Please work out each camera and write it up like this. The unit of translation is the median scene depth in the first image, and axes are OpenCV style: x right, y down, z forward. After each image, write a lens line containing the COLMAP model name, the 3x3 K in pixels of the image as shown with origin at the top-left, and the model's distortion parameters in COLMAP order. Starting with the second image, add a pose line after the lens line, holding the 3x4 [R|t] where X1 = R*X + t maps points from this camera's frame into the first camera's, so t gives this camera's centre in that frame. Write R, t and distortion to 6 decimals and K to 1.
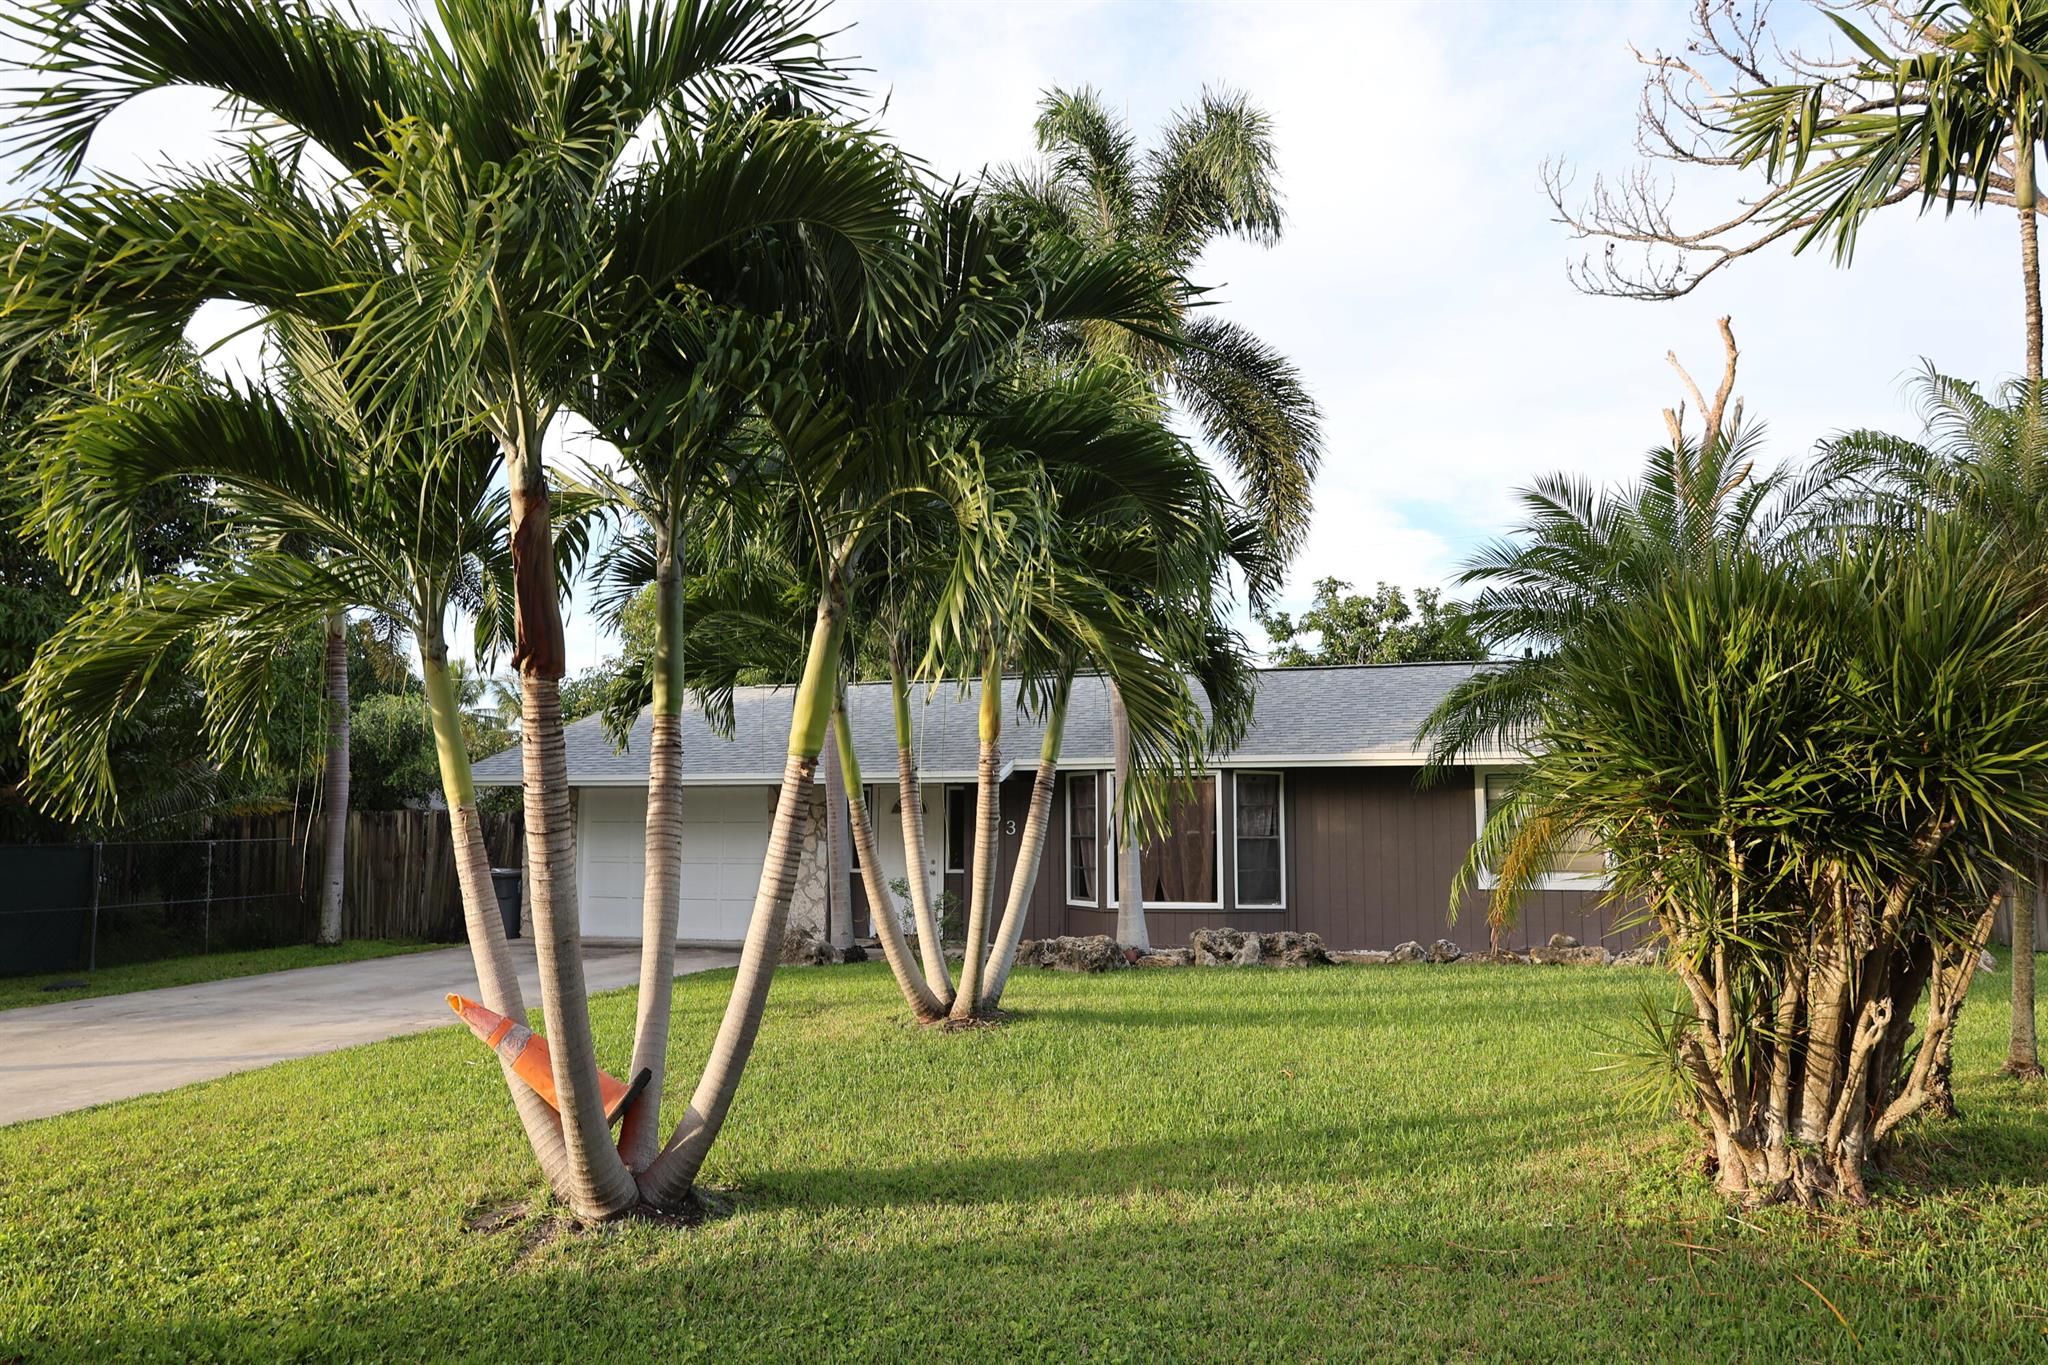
lens RADIAL K [[1379.5, 0, 1020.6], [0, 1379.5, 674.7], [0, 0, 1]] dist [-0.005816, -0.008067]
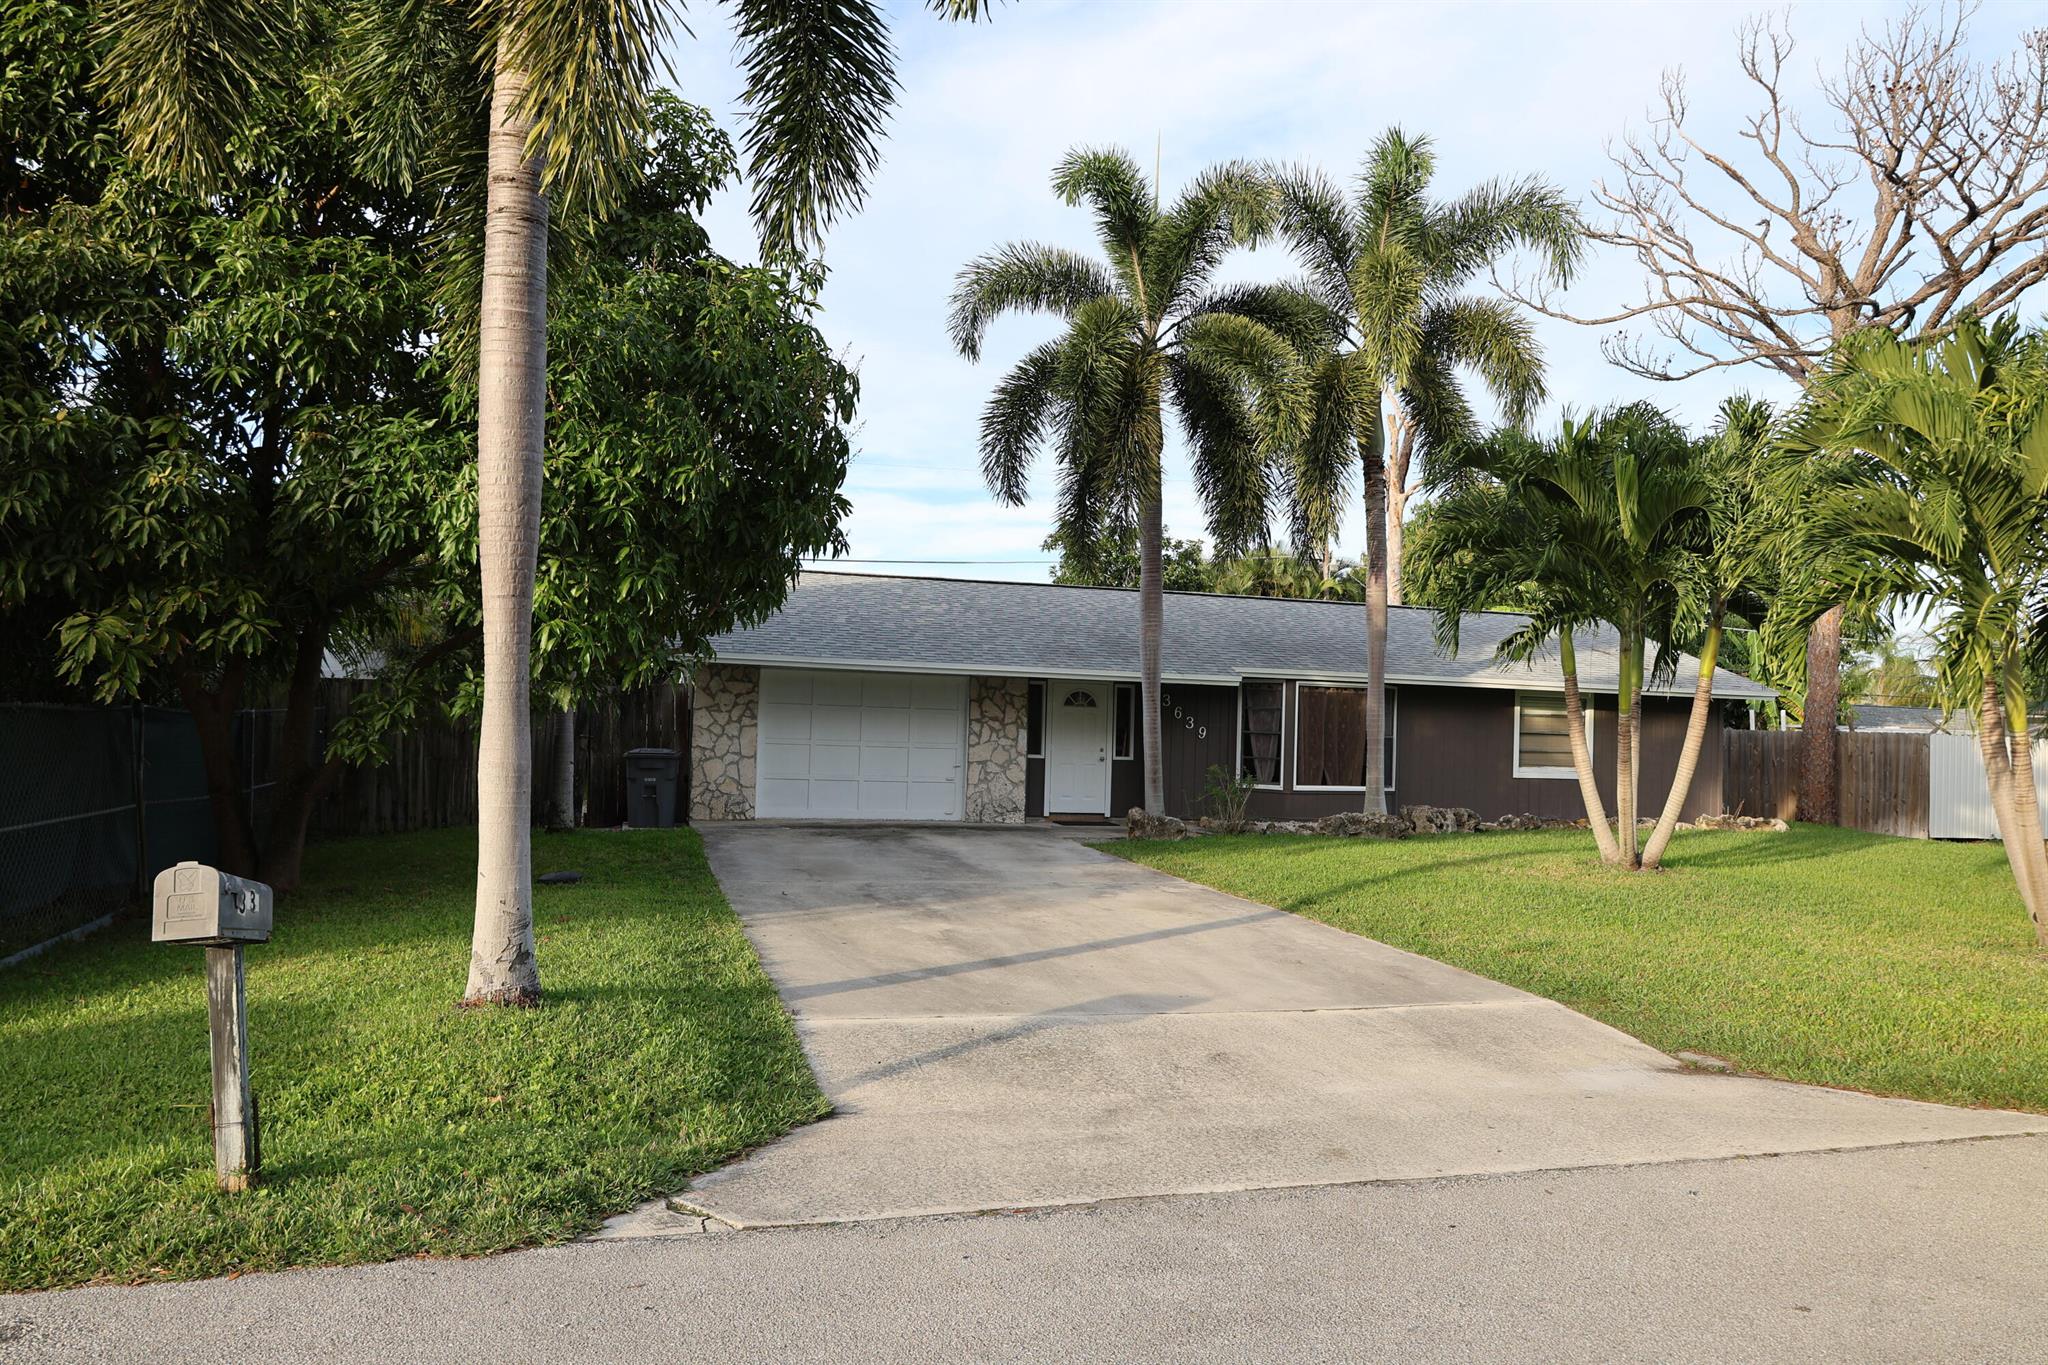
lens RADIAL K [[1379.5, 0, 1022.8], [0, 1379.5, 696.0], [0, 0, 1]] dist [-0.005816, -0.008067]
pose [[0.830134, 0.032746, 0.556602, -0.816385], [-0.094592, 0.992074, 0.082712, 0.004059], [-0.549482, -0.121312, 0.826652, 0.106511]]
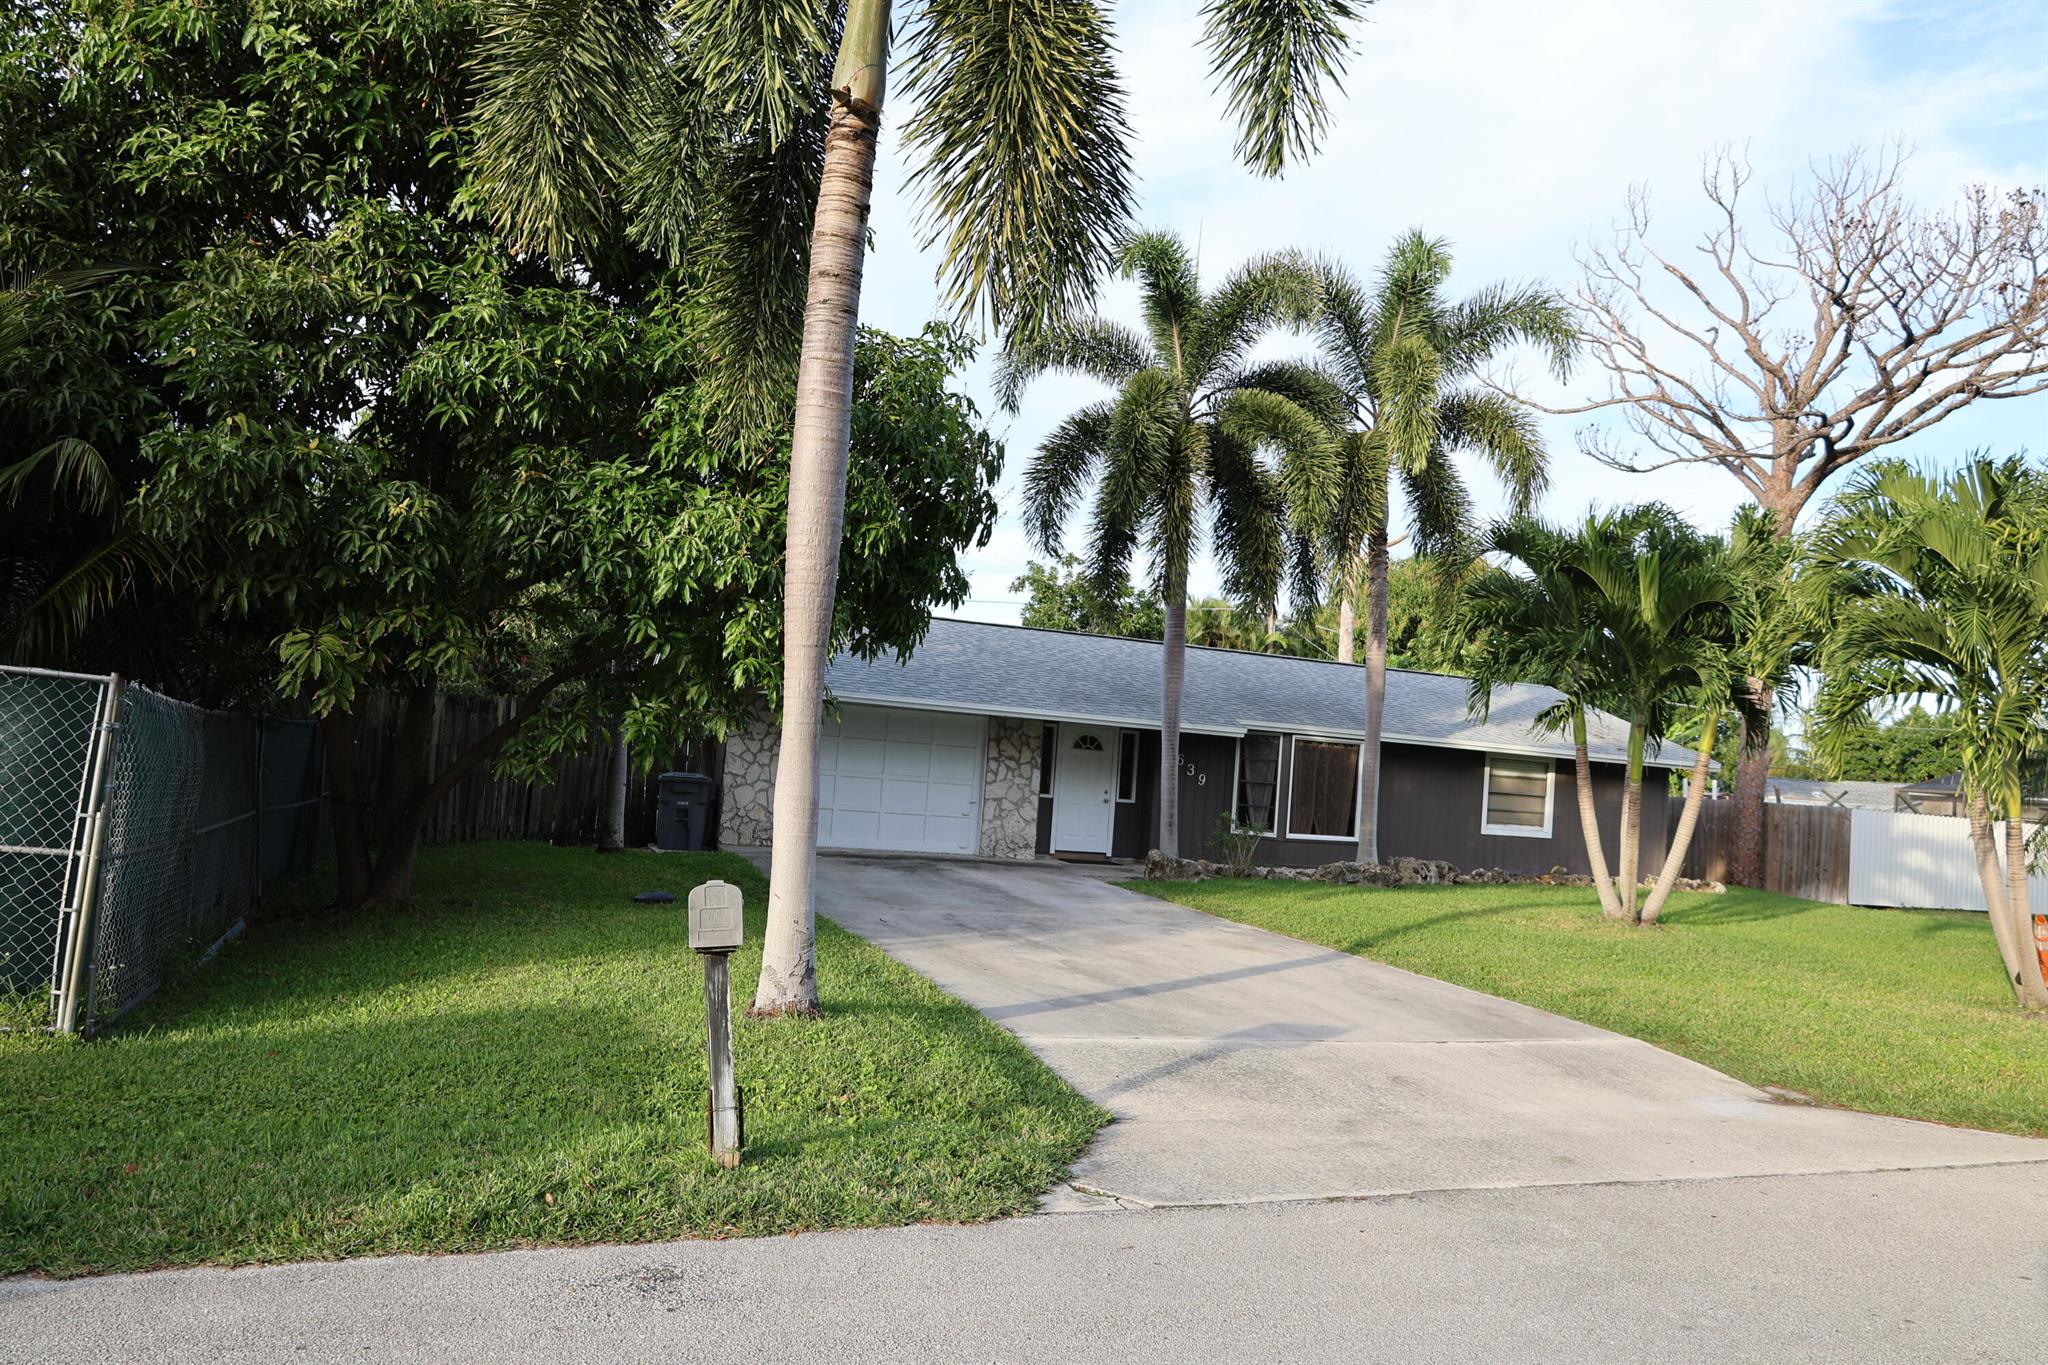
lens RADIAL K [[1379.5, 0, 1029.6], [0, 1379.5, 695.3], [0, 0, 1]] dist [-0.005816, -0.008067]
pose [[0.779060, 0.085525, 0.621089, -0.934066], [-0.146858, 0.987984, 0.048162, 0.006440], [-0.609507, -0.128733, 0.782259, 0.128702]]
